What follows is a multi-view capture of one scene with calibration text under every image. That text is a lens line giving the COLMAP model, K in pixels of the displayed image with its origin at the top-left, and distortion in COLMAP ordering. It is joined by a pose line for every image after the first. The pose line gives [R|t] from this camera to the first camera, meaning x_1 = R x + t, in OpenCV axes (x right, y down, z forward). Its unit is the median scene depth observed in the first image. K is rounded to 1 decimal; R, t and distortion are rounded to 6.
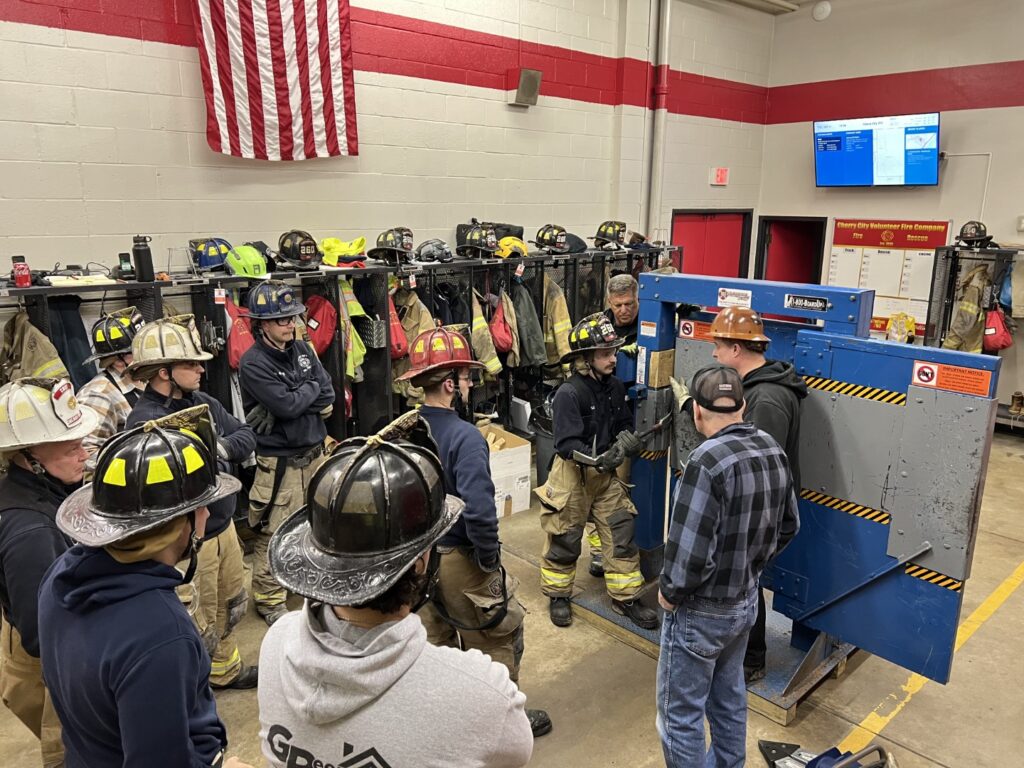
lens RADIAL K [[783.0, 0, 496.3], [0, 783.0, 386.9], [0, 0, 1]] dist [0.076854, -0.086498]
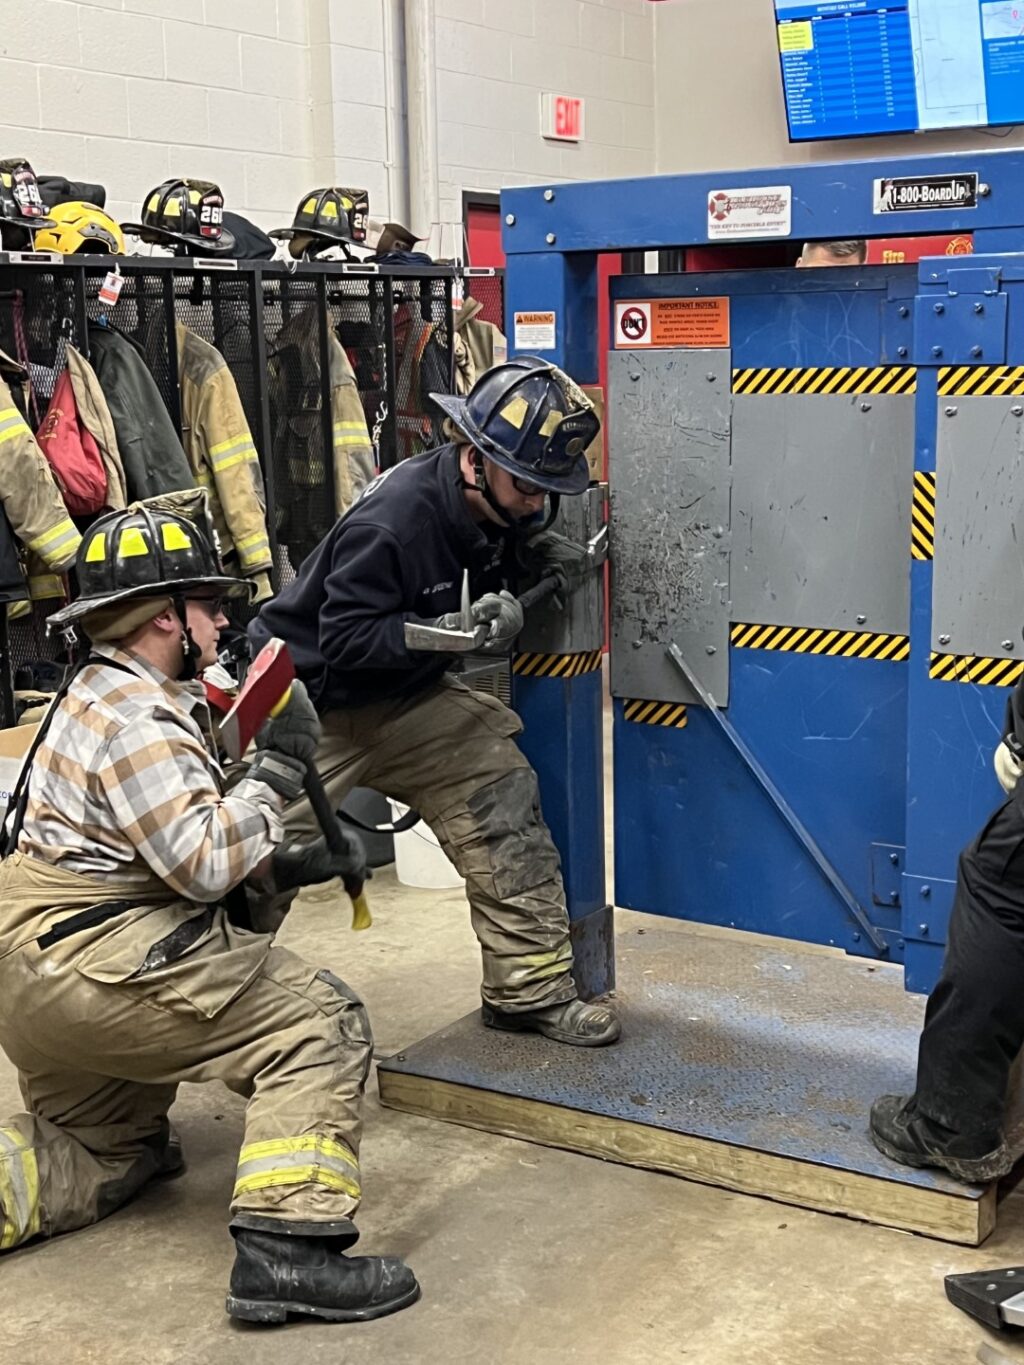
lens RADIAL K [[2059.4, 0, 513.3], [0, 2059.4, 672.4], [0, 0, 1]] dist [0.193339, -0.523709]
pose [[0.959531, -0.069367, 0.272926, -0.062523], [0.091196, 0.993501, -0.068111, 0.104084], [-0.266428, 0.090245, 0.959621, 0.029688]]
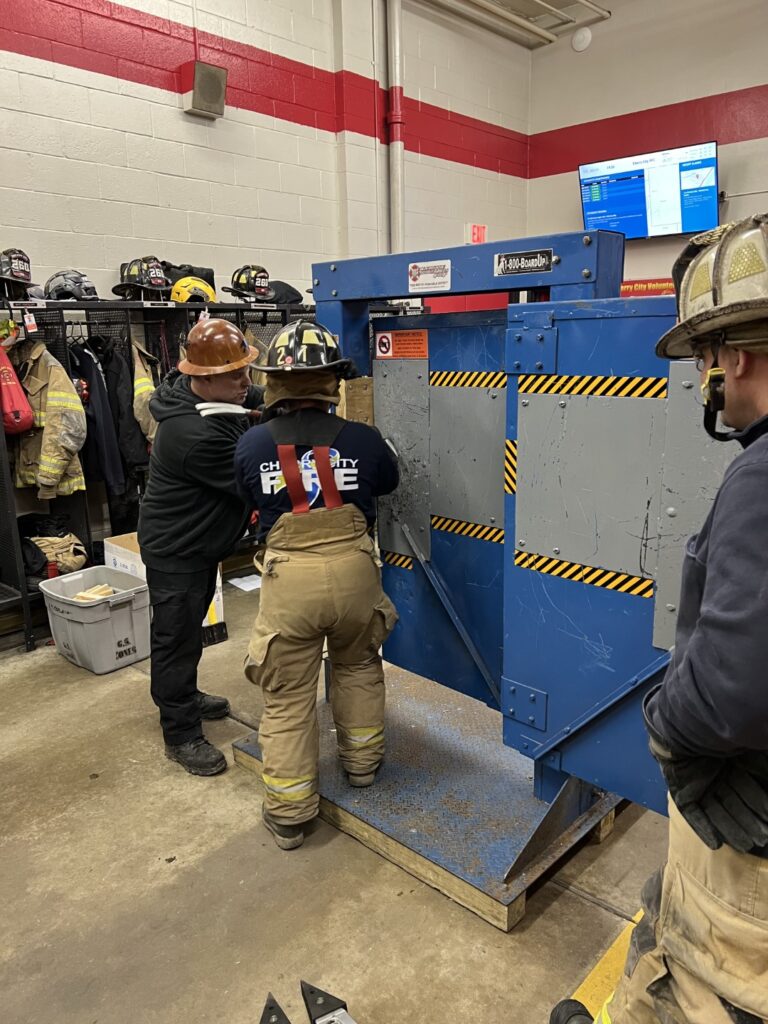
lens RADIAL K [[783.0, 0, 384.8], [0, 783.0, 515.4], [0, 0, 1]] dist [0.076854, -0.086498]
pose [[0.994974, -0.046497, 0.088683, 0.119106], [0.047675, 0.998800, -0.011202, 0.054480], [-0.088056, 0.015373, 0.995997, 0.205649]]
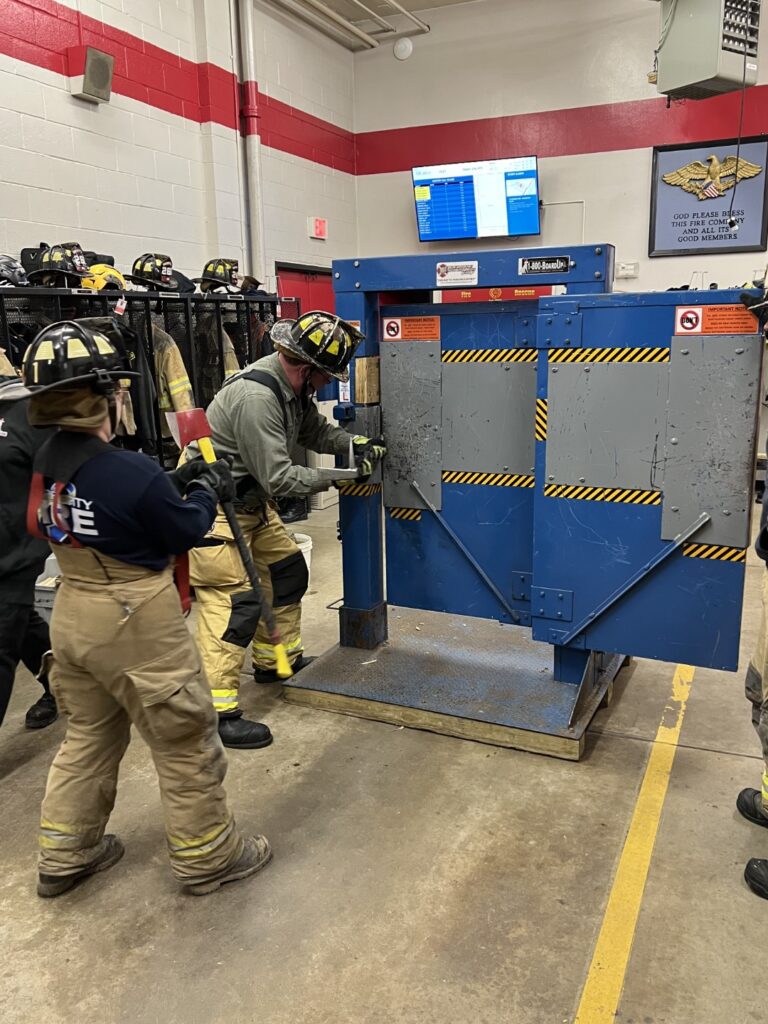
lens RADIAL K [[885.1, 0, 386.5], [0, 885.1, 516.1], [0, 0, 1]] dist [0.077871, -0.091038]
pose [[0.913333, -0.106594, 0.393015, -0.088941], [0.118137, 0.992984, -0.005222, 0.080034], [-0.389701, 0.051199, 0.919517, 0.108317]]
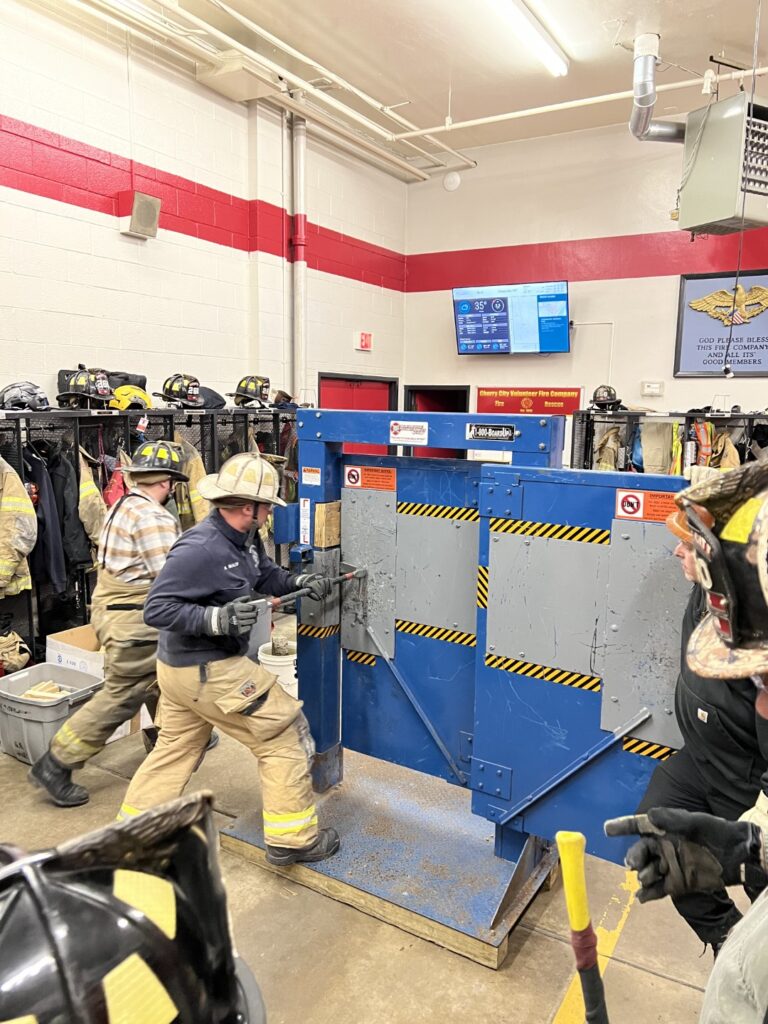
lens RADIAL K [[783.0, 0, 384.8], [0, 783.0, 515.4], [0, 0, 1]] dist [0.076854, -0.086498]
pose [[0.954732, -0.035151, 0.295383, 0.023061], [0.059707, 0.995430, -0.074529, 0.020186], [-0.291413, 0.088791, 0.952467, 0.138102]]
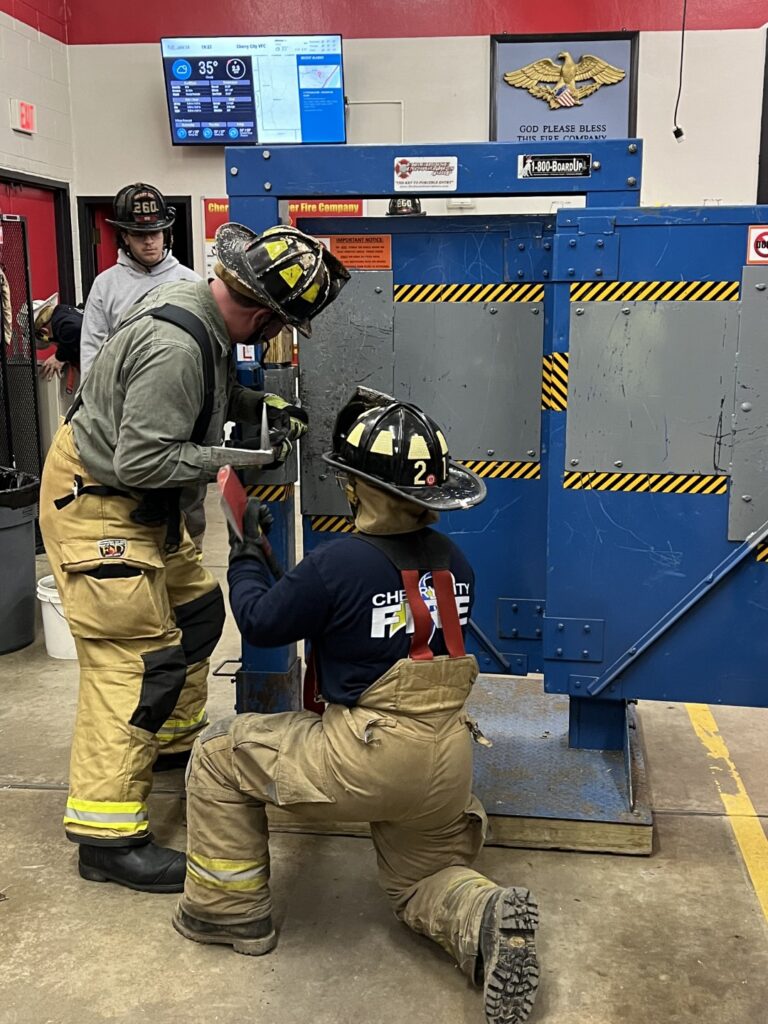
lens RADIAL K [[1219.6, 0, 384.0], [0, 1219.6, 512.0], [0, 0, 1]] dist [0.173063, -0.467389]
pose [[0.749044, -0.131630, 0.649312, -0.192687], [0.162942, 0.986562, 0.012029, 0.067327], [-0.642170, 0.096790, 0.760427, 0.211959]]
